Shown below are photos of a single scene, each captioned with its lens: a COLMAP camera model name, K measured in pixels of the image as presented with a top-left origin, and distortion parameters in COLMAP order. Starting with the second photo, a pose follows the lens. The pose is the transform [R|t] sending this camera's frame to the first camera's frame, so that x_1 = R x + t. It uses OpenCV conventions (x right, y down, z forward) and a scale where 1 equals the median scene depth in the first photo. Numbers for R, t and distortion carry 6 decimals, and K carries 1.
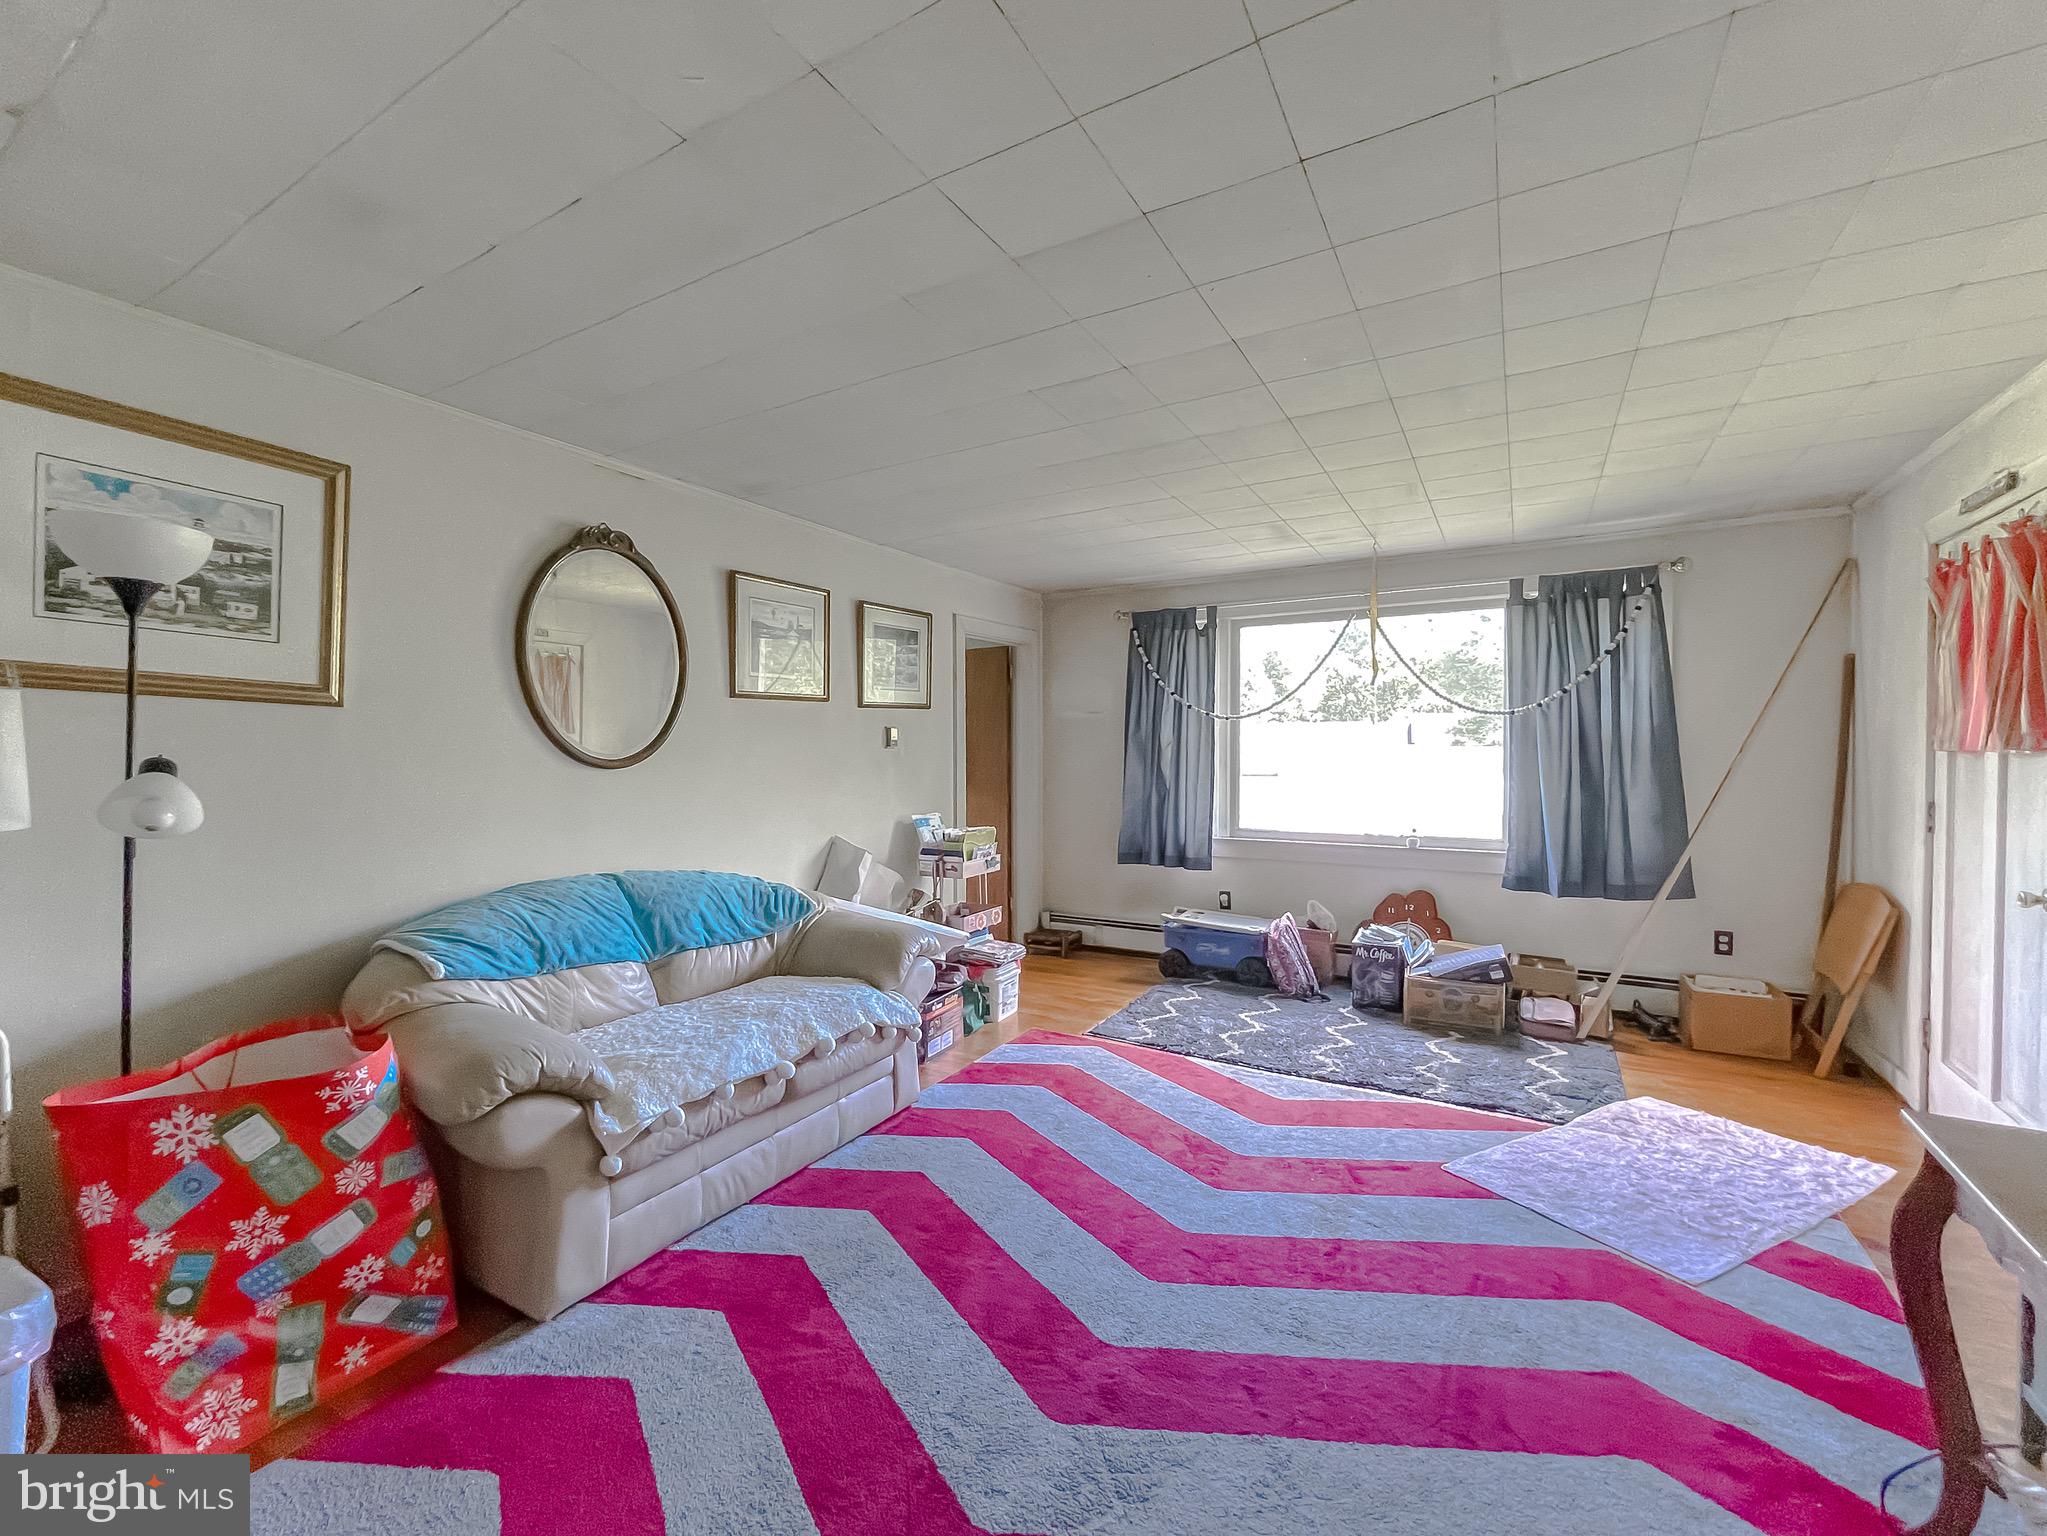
lens RADIAL K [[856.0, 0, 1016.6], [0, 856.0, 767.0], [0, 0, 1]] dist [0.000751, 0.000282]
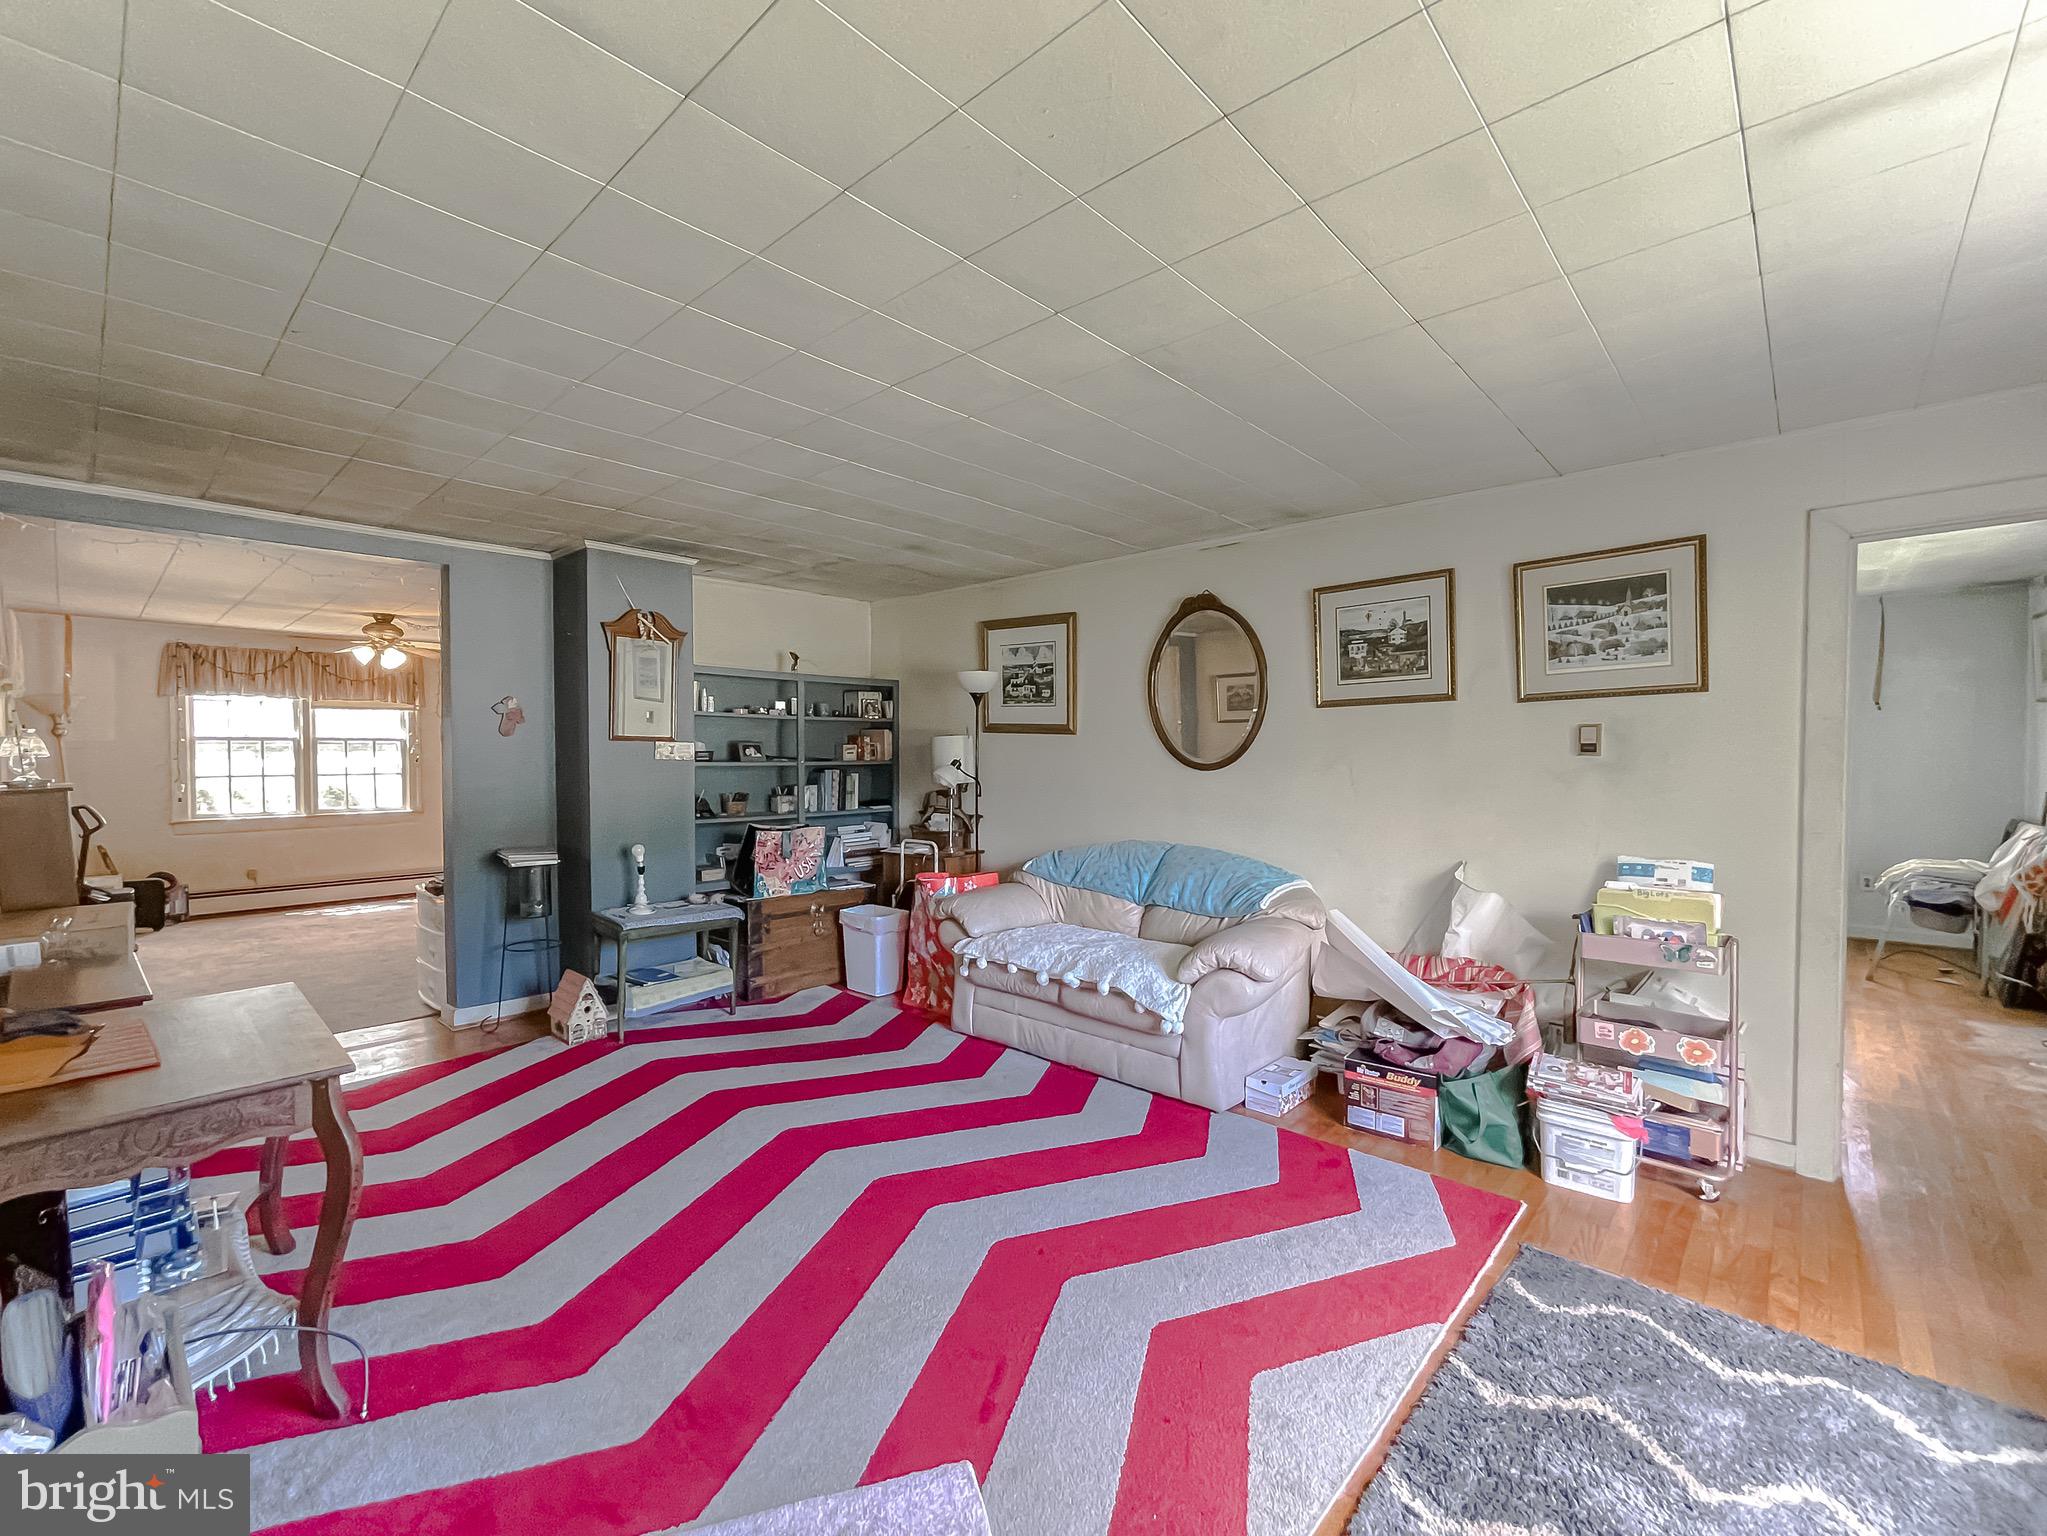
lens RADIAL K [[871.5, 0, 1016.2], [0, 871.5, 772.9], [0, 0, 1]] dist [-0.001533, 0.000053]
pose [[-0.213340, 0.023914, -0.976685, 0.717703], [-0.019233, 0.999404, 0.028671, -0.021392], [0.976789, 0.024901, -0.212753, 0.768258]]
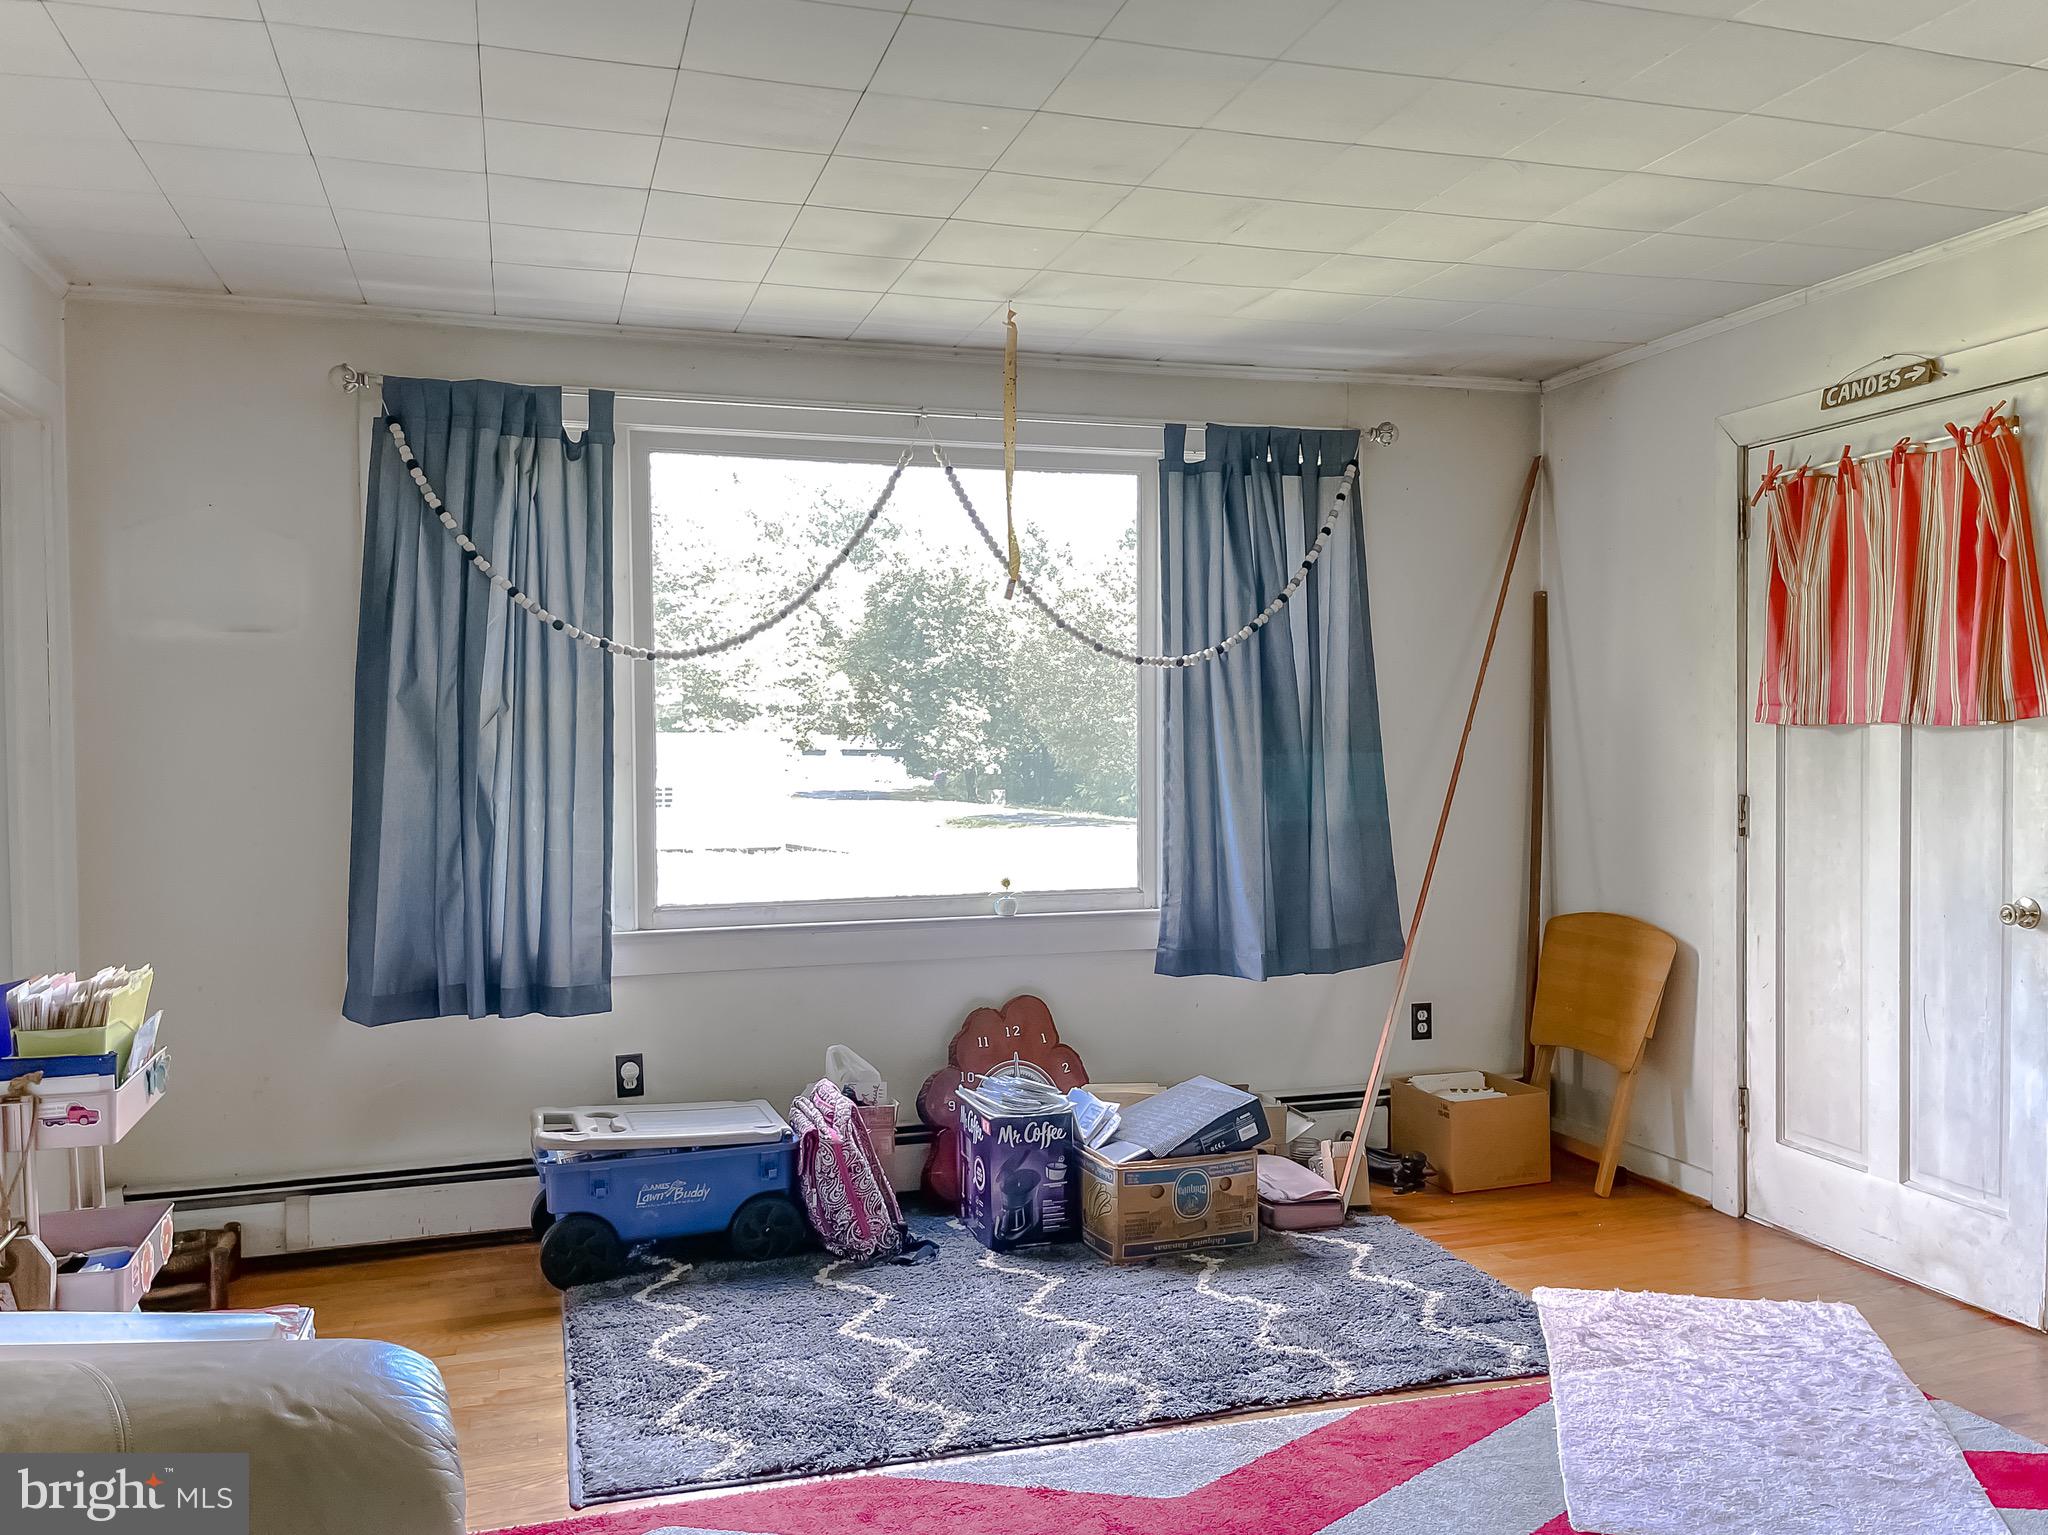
lens RADIAL K [[1618.1, 0, 1021.0], [0, 1618.1, 778.8], [0, 0, 1]] dist [0.107403, -0.138569]
pose [[0.673180, -0.021745, 0.739159, -0.301562], [0.019082, 0.999746, 0.012032, -0.001492], [-0.739232, 0.006005, 0.673424, 0.381935]]
